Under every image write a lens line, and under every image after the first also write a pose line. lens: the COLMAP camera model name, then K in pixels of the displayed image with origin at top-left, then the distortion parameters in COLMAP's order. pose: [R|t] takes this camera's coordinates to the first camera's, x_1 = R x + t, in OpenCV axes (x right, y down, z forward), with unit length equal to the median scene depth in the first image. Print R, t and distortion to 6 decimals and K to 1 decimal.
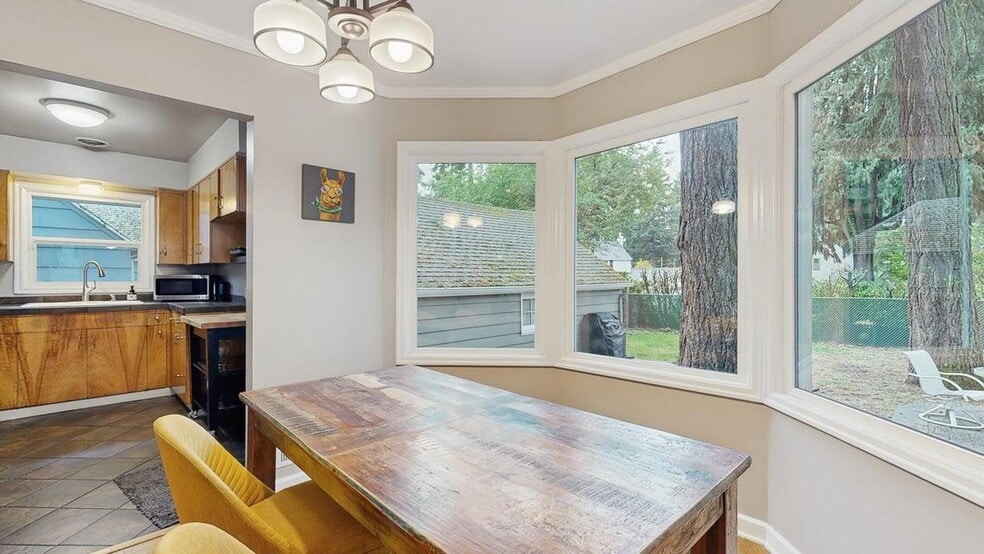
lens RADIAL K [[428.0, 0, 491.6], [0, 428.0, 281.4], [0, 0, 1]] dist [0.000304, 0.000034]
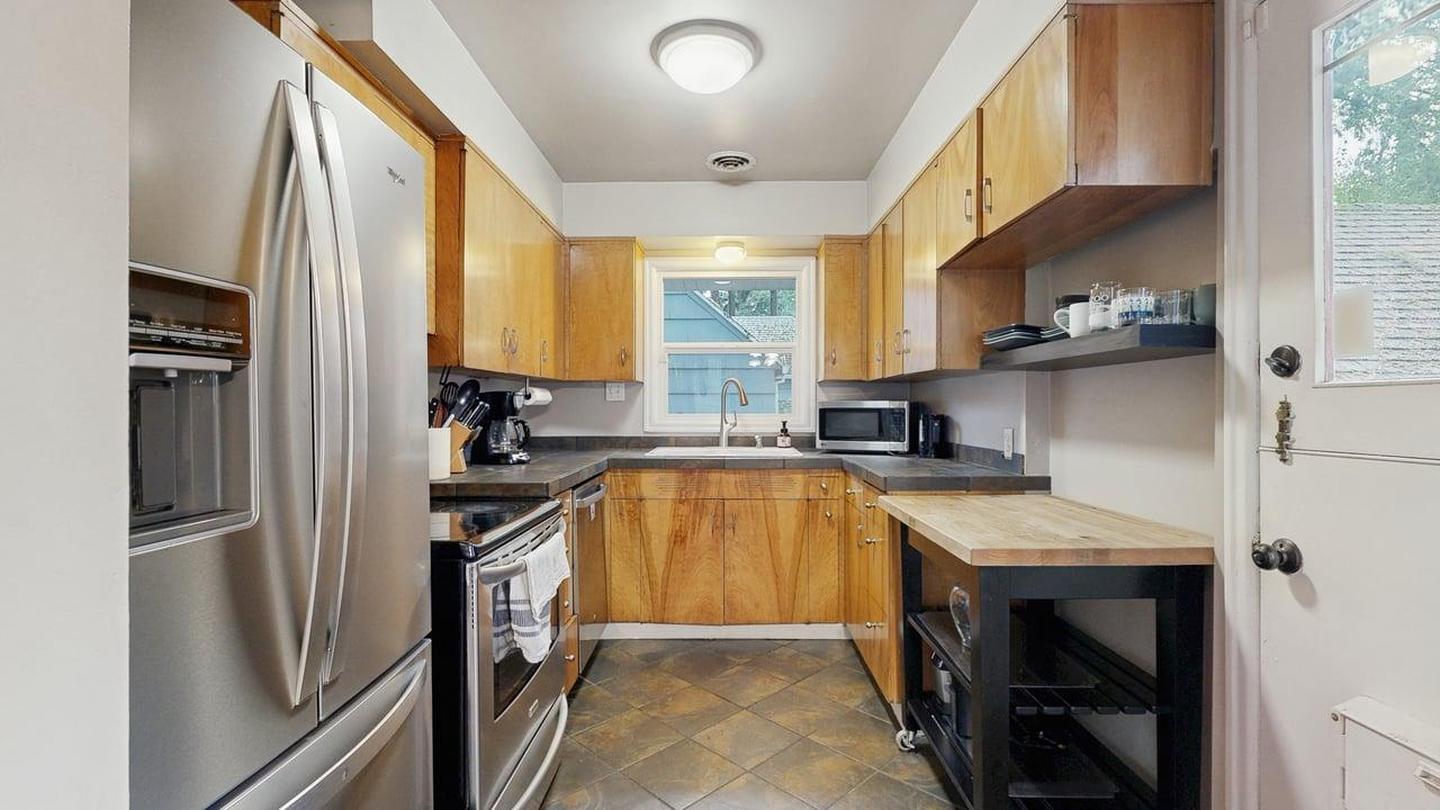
lens RADIAL K [[626.3, 0, 719.4], [0, 626.3, 411.4], [0, 0, 1]] dist [0.000304, 0.000034]
pose [[0.710743, 0.001885, -0.703449, -0.352185], [-0.002181, 0.999998, 0.000476, -0.002908], [0.703448, 0.001196, 0.710746, 0.389714]]
